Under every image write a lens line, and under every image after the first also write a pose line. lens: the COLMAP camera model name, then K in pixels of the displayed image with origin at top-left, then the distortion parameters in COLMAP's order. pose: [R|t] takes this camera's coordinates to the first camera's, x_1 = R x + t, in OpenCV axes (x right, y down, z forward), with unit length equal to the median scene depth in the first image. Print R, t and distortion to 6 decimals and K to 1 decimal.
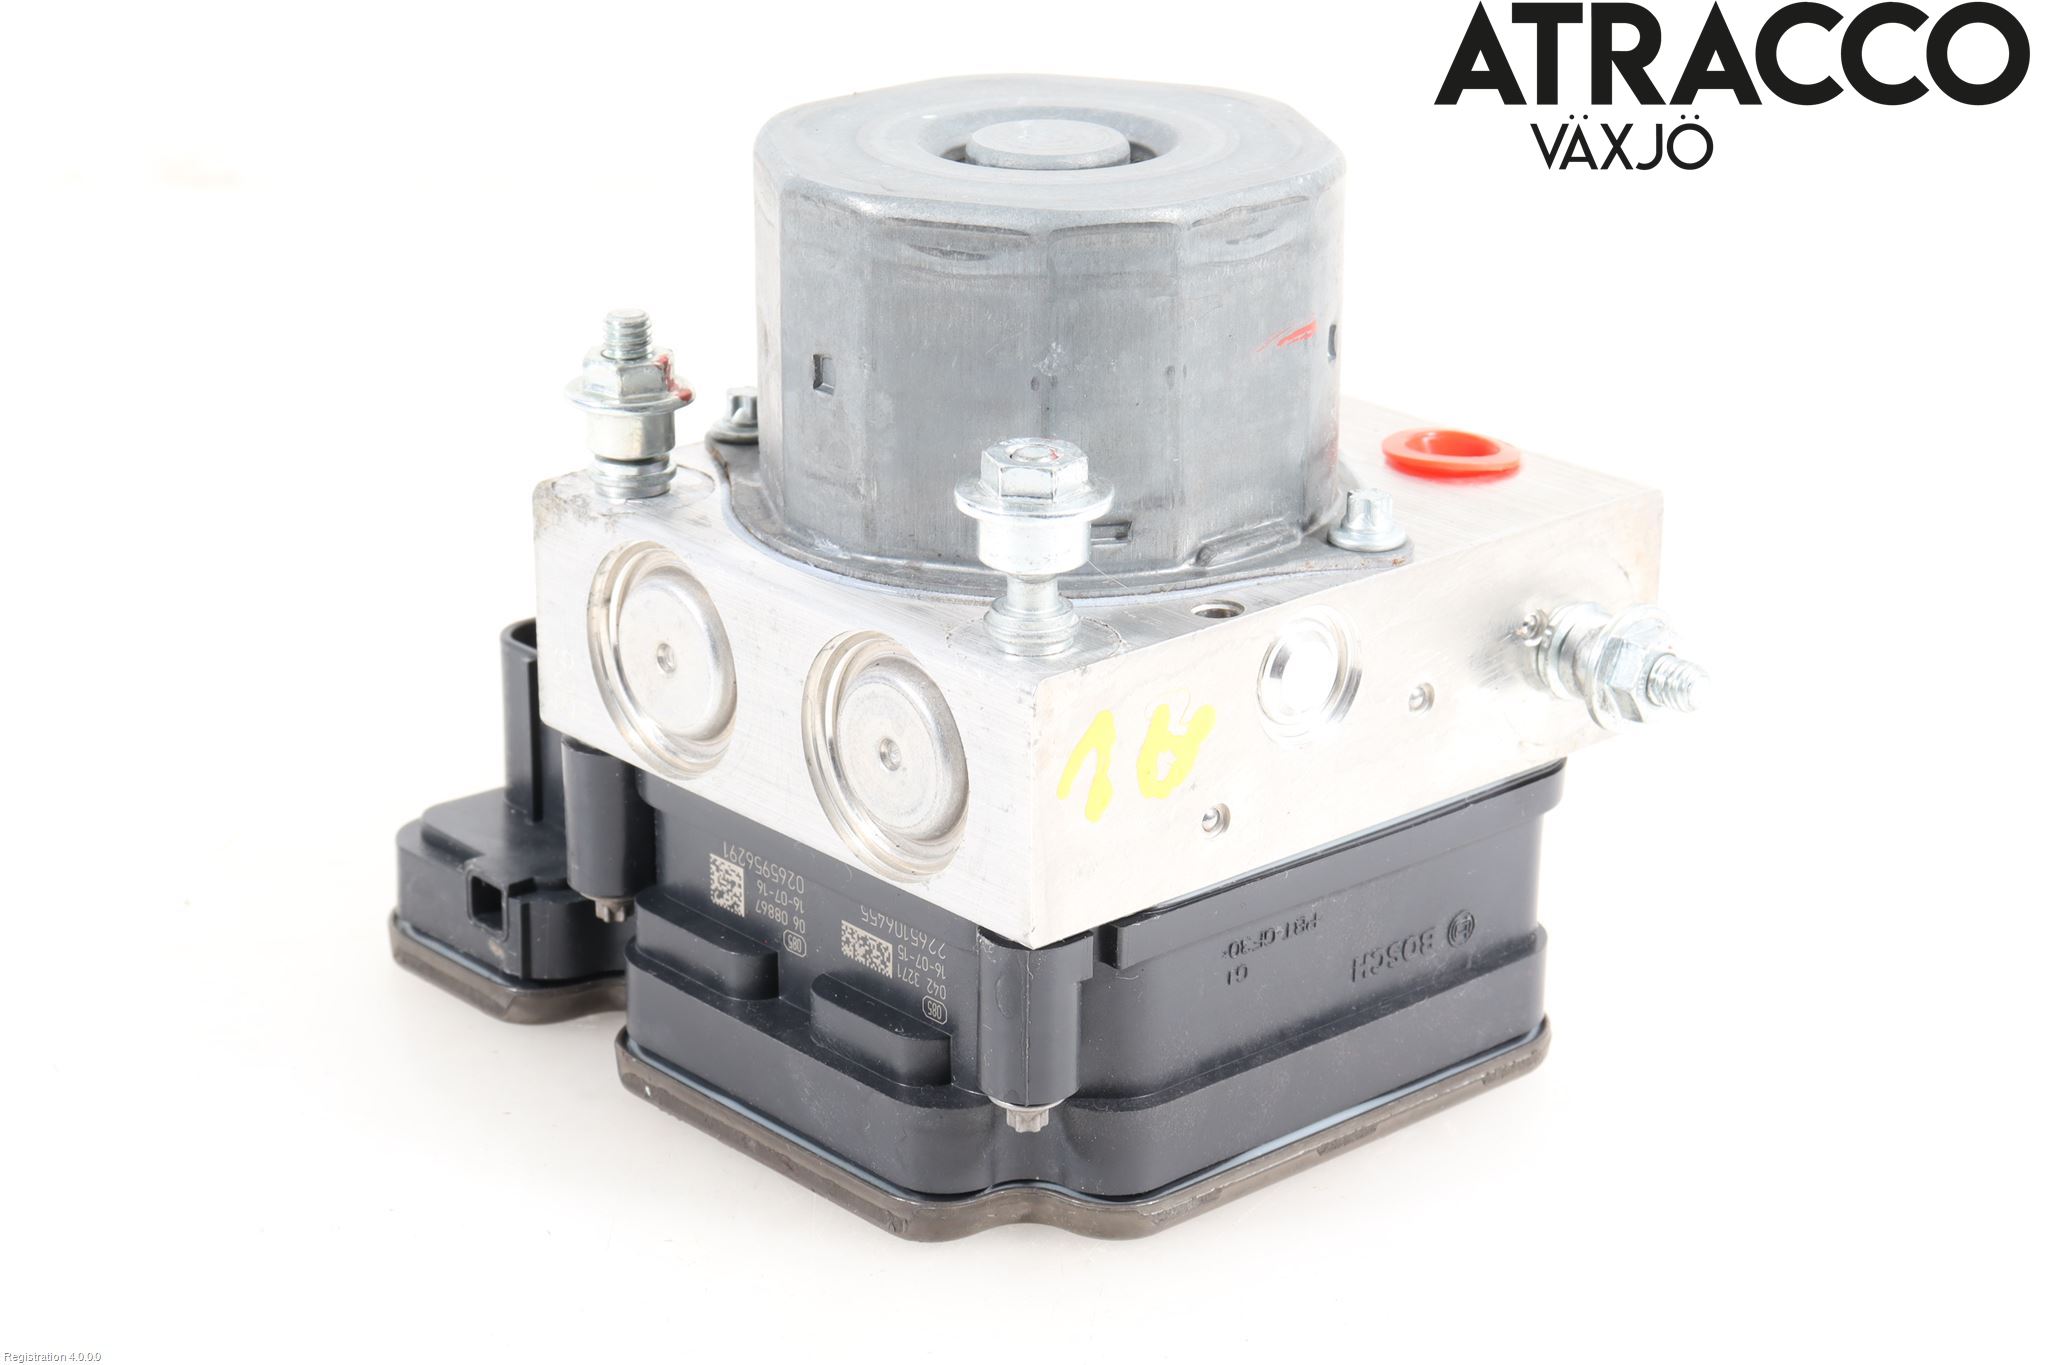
lens RADIAL K [[4443.3, 0, 1024.0], [0, 4443.3, 682.5], [0, 0, 1]] dist [-0.091340, -0.055837]
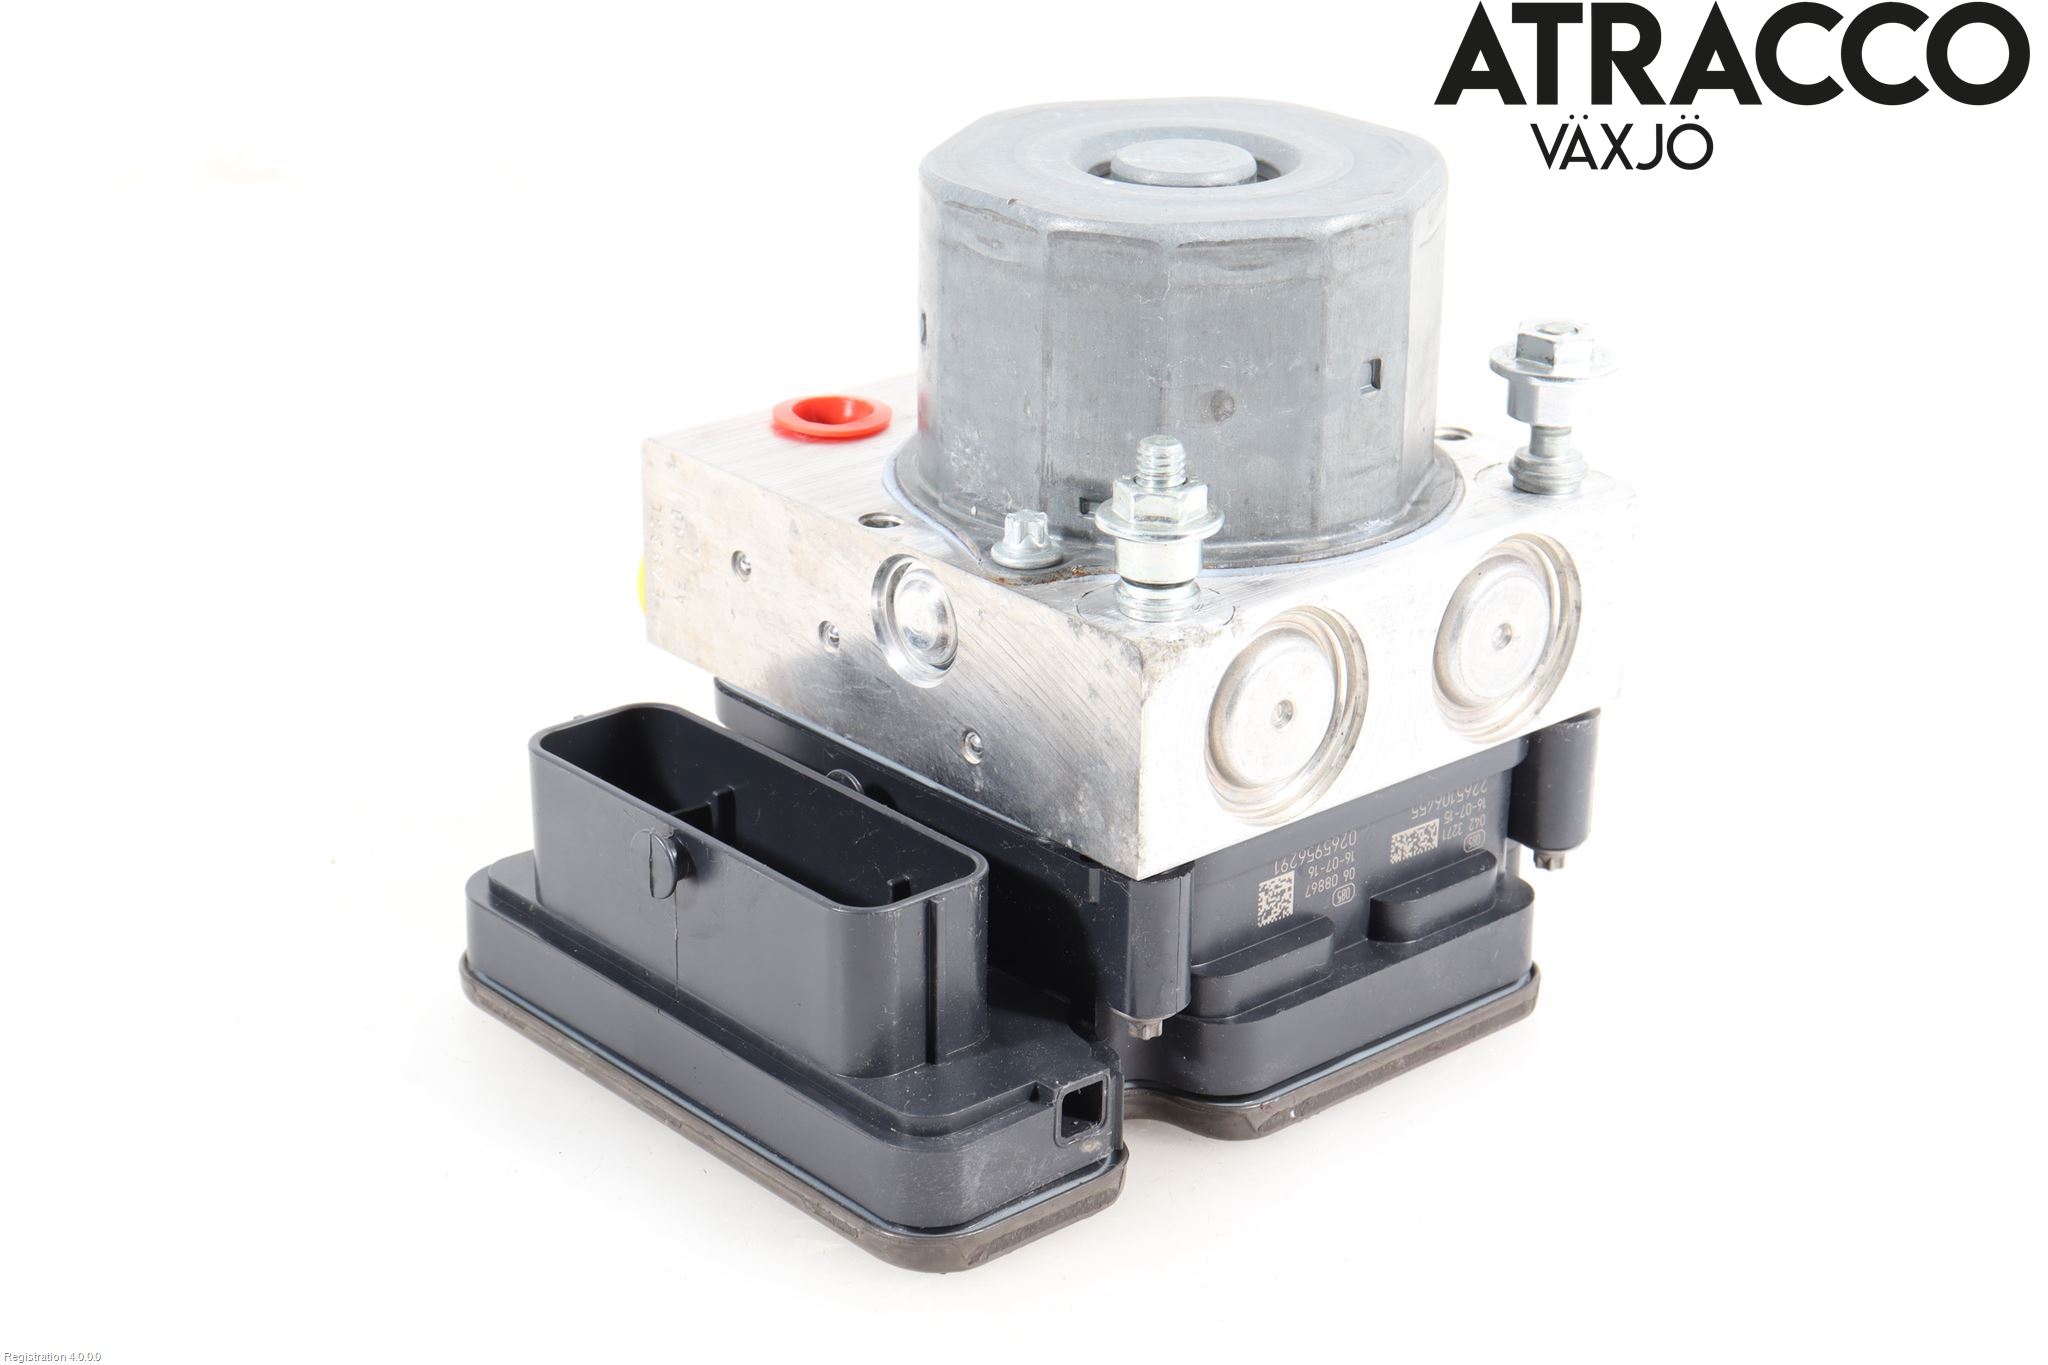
lens RADIAL K [[3760.9, 0, 1024.0], [0, 3760.9, 682.5], [0, 0, 1]] dist [-0.024466, -0.031633]
pose [[0.011172, -0.384771, 0.922944, -0.921015], [0.347017, 0.867130, 0.357302, -0.359791], [-0.937792, 0.316286, 0.143210, 0.938204]]
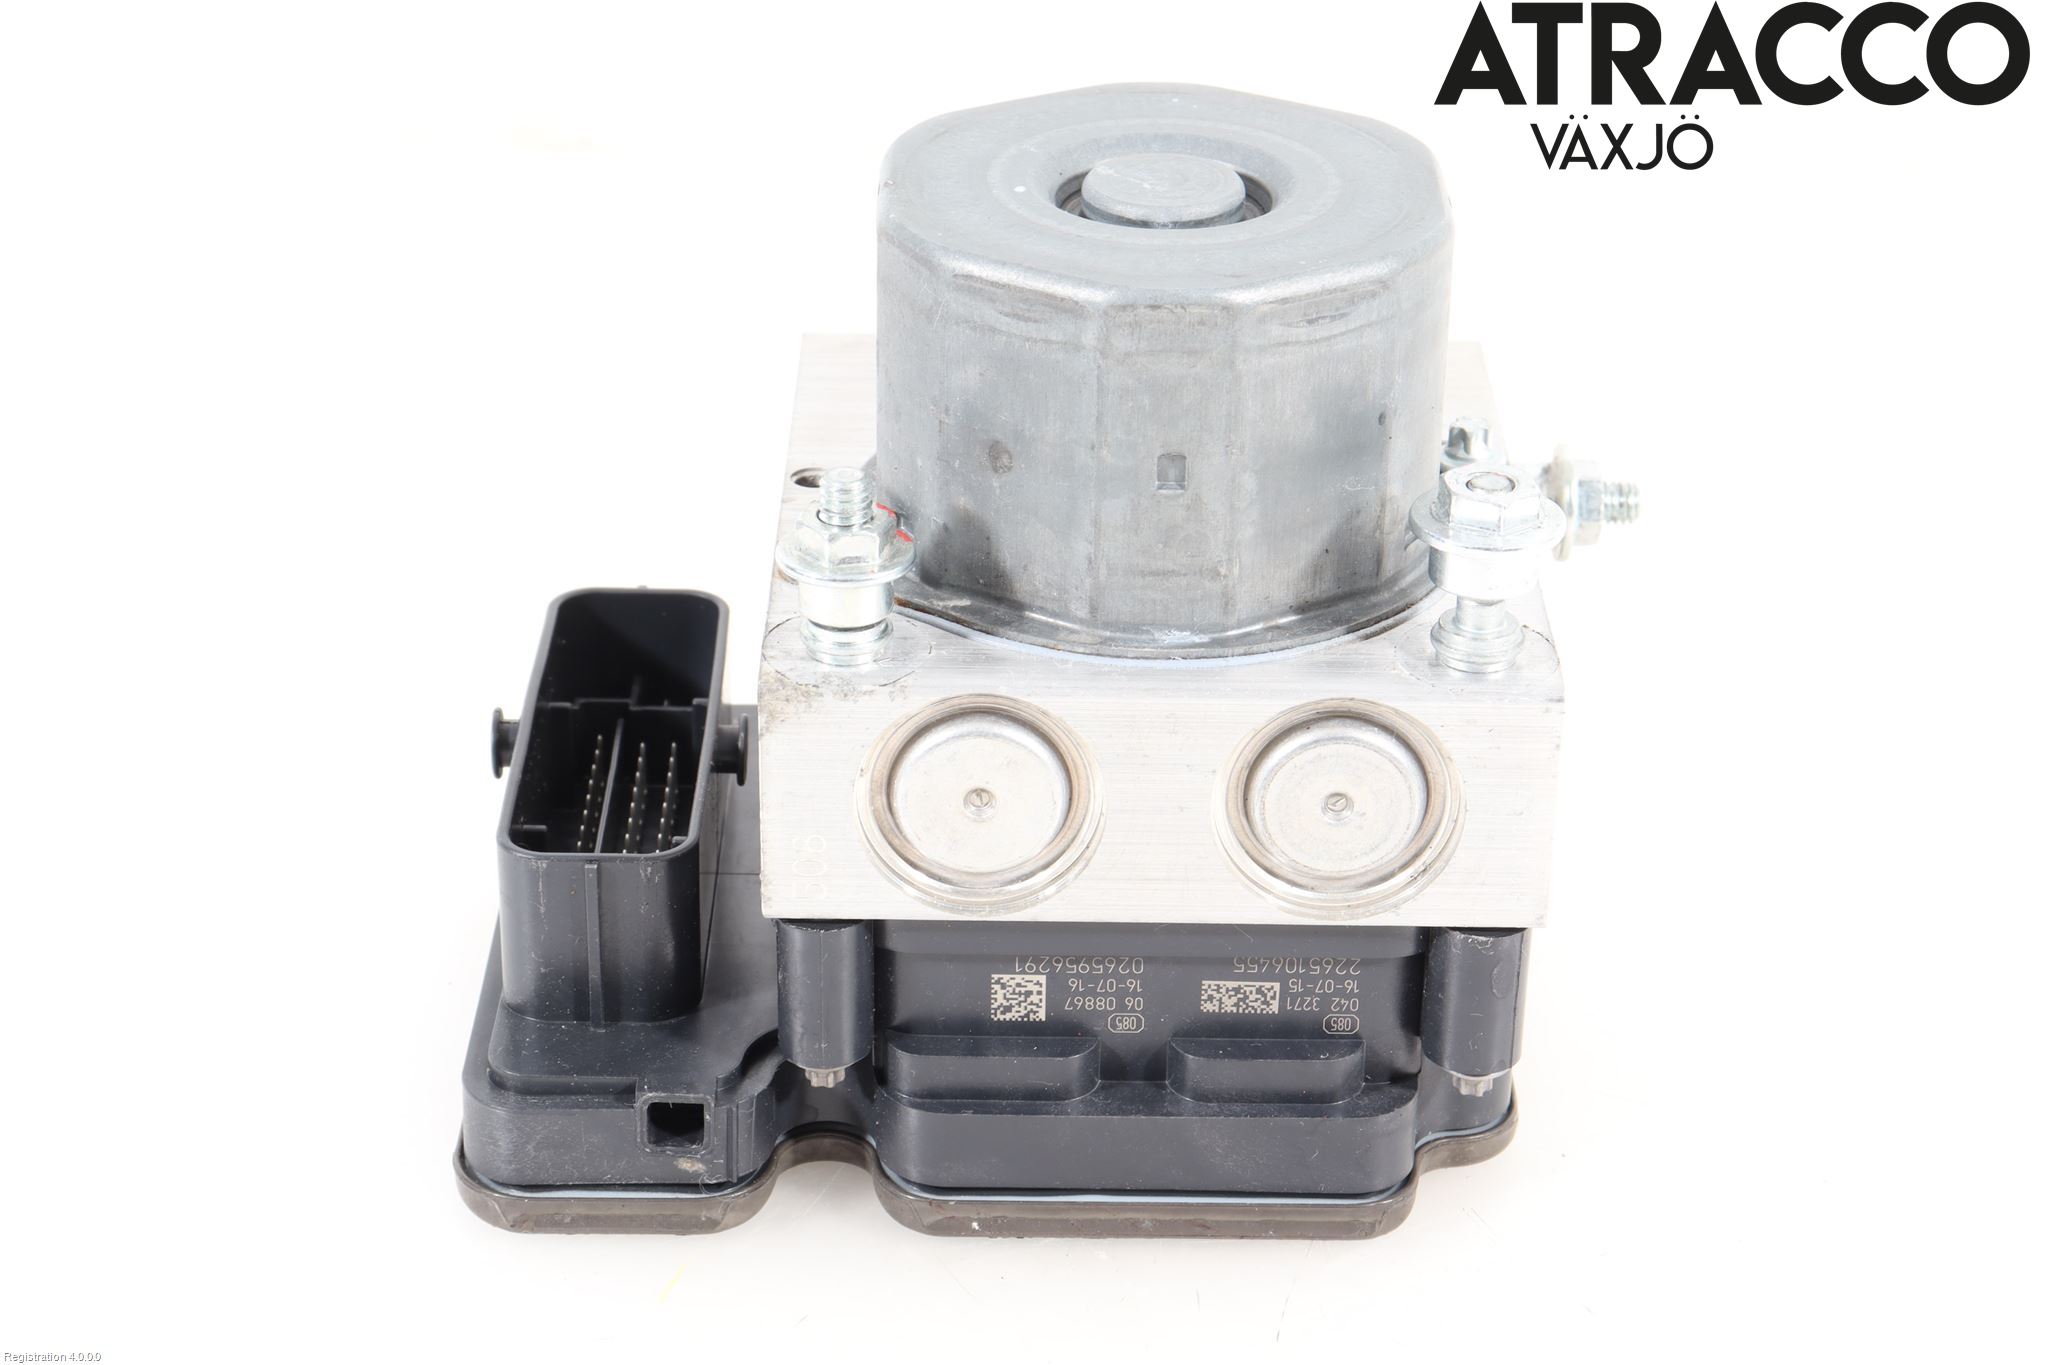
lens RADIAL K [[4317.4, 0, 1024.0], [0, 4317.4, 682.5], [0, 0, 1]] dist [0.058184, 0.049859]
pose [[0.669085, -0.339536, 0.661091, -0.695292], [0.254475, 0.940433, 0.225454, -0.242469], [-0.698261, 0.017383, 0.715632, 0.323876]]
